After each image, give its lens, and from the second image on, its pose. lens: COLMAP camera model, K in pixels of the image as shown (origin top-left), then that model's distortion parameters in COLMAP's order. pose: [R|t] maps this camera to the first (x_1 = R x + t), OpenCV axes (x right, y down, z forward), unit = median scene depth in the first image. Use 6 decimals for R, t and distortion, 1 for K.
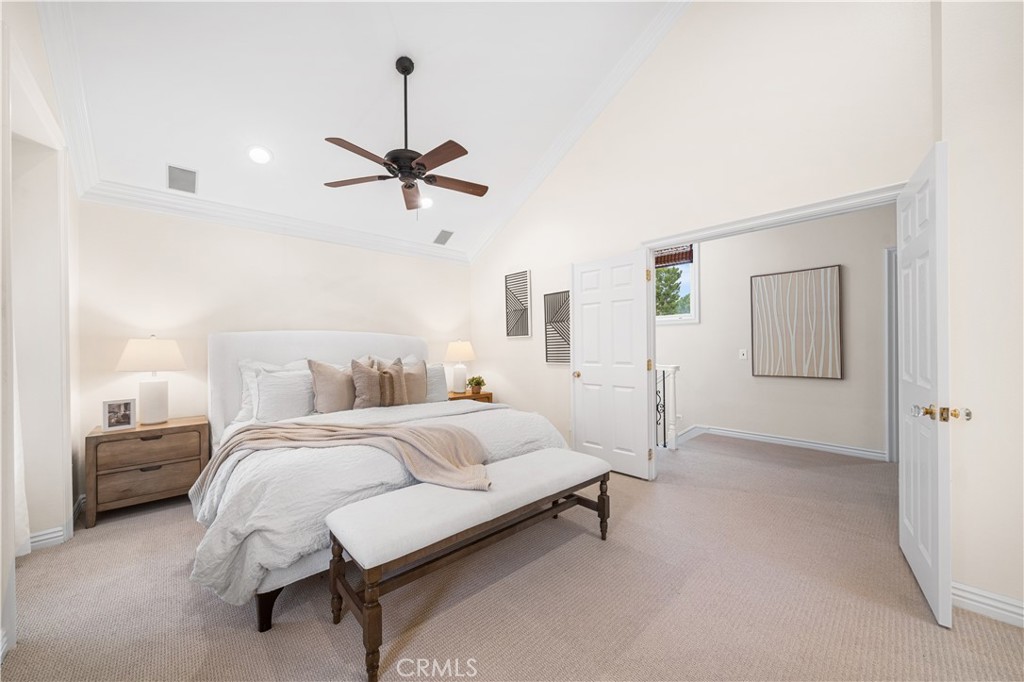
lens RADIAL K [[360.3, 0, 507.9], [0, 360.3, 345.4], [0, 0, 1]] dist [-0.006097, 0.000066]
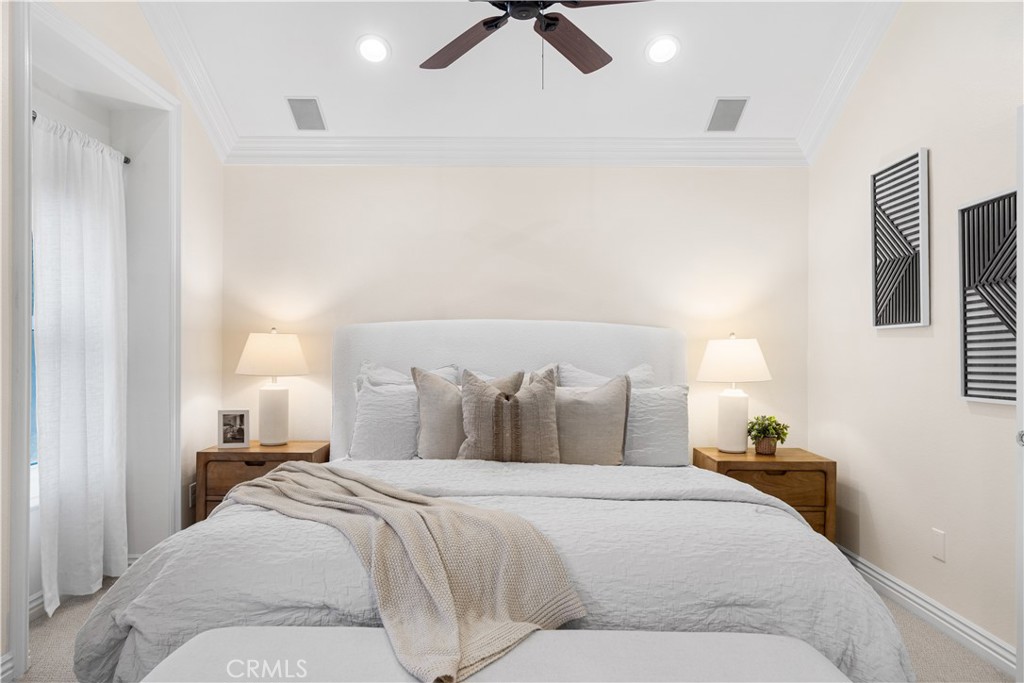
lens RADIAL K [[656.5, 0, 513.0], [0, 656.5, 350.8], [0, 0, 1]] dist [0.001722, 0.001336]
pose [[0.739679, 0.014591, -0.672801, 0.317374], [-0.010702, 0.999894, 0.009918, -0.000196], [0.672874, -0.000136, 0.739757, 0.307582]]
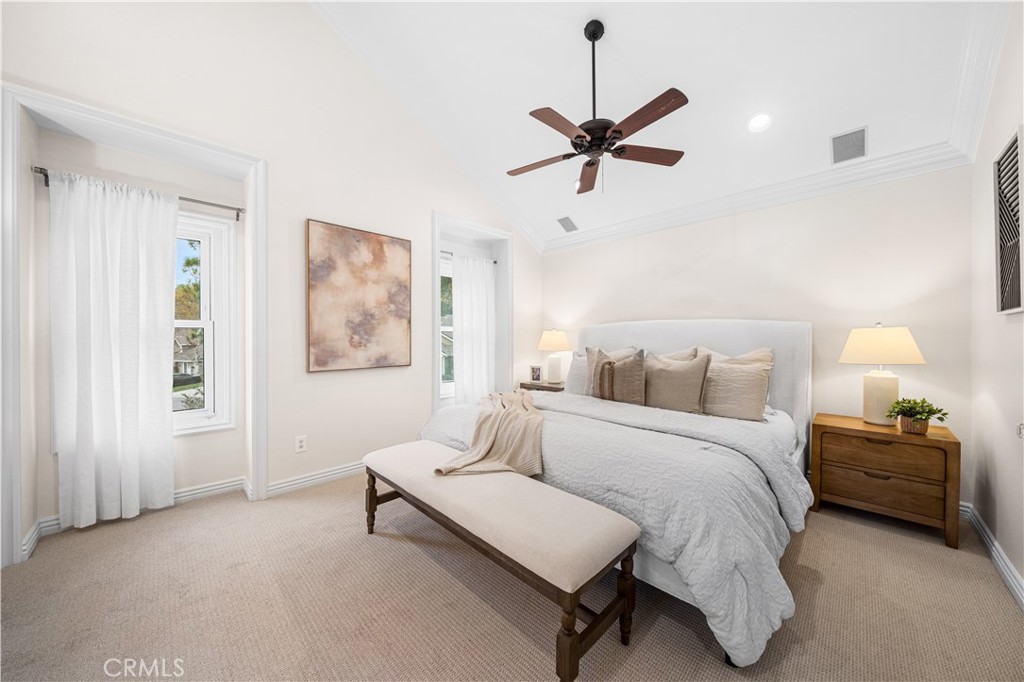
lens RADIAL K [[360.3, 0, 514.9], [0, 360.3, 341.0], [0, 0, 1]] dist [-0.006097, 0.000066]
pose [[0.042559, 0.017090, -0.998948, 0.614940], [0.002729, 0.999848, 0.017221, -0.001979], [0.999090, -0.003459, 0.042506, 0.734712]]
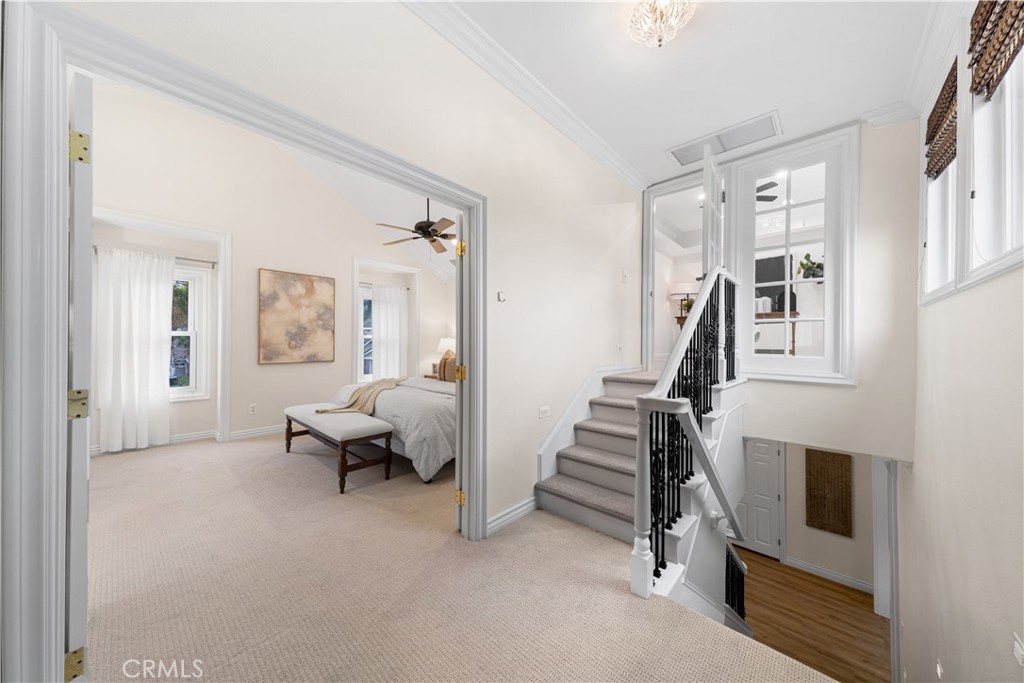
lens RADIAL K [[344.7, 0, 513.1], [0, 344.7, 341.5], [0, 0, 1]] dist [0.005423, -0.000036]
pose [[0.093108, 0.007403, -0.995628, 1.242019], [-0.004171, 0.999966, 0.007045, -0.015675], [0.995647, 0.003496, 0.093136, 1.196116]]
